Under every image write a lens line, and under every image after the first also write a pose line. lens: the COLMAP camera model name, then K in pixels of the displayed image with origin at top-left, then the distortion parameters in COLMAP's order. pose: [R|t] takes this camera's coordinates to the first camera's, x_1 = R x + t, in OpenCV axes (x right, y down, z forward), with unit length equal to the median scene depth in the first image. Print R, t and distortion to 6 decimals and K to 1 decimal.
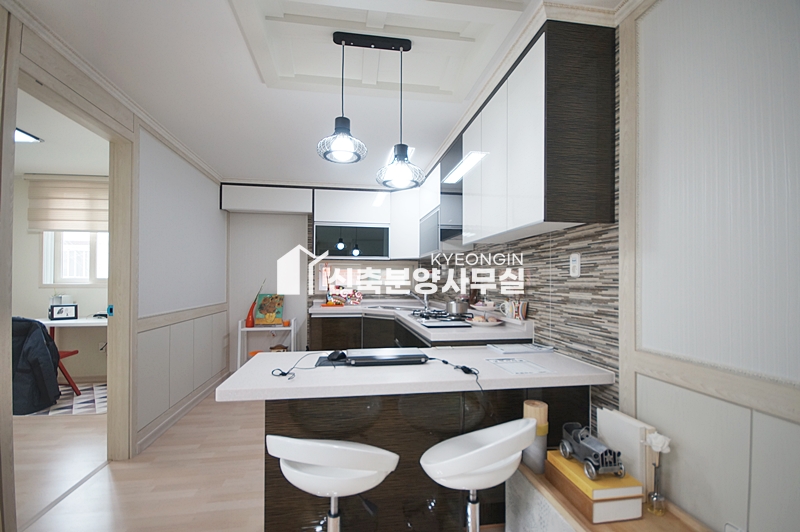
lens RADIAL K [[351.6, 0, 400.7], [0, 351.6, 275.5], [0, 0, 1]] dist [-0.000128, -0.001879]
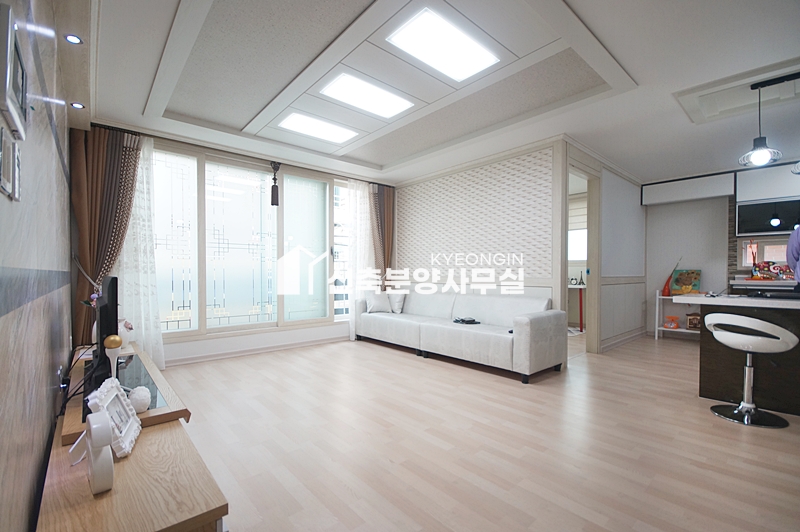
lens RADIAL K [[351.6, 0, 393.8], [0, 351.6, 273.4], [0, 0, 1]] dist [-0.000128, -0.001879]
pose [[0.526275, 0.002670, -0.850310, 0.120255], [0.007549, 0.999941, 0.007812, 0.050374], [0.850281, -0.010530, 0.526224, -0.474895]]
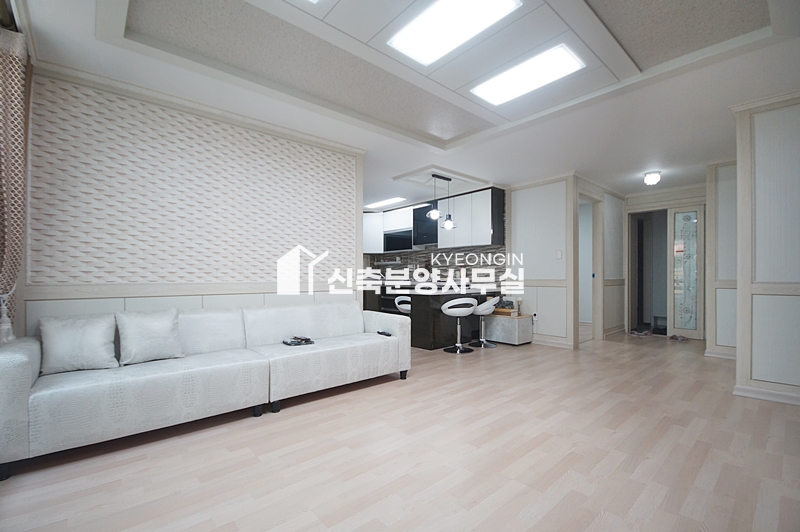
lens RADIAL K [[351.6, 0, 402.3], [0, 351.6, 272.0], [0, 0, 1]] dist [-0.000128, -0.001879]
pose [[0.842971, 0.006142, 0.537925, -0.783362], [-0.007947, 0.999968, 0.001035, 0.045794], [-0.537901, -0.005148, 0.842992, -0.523931]]
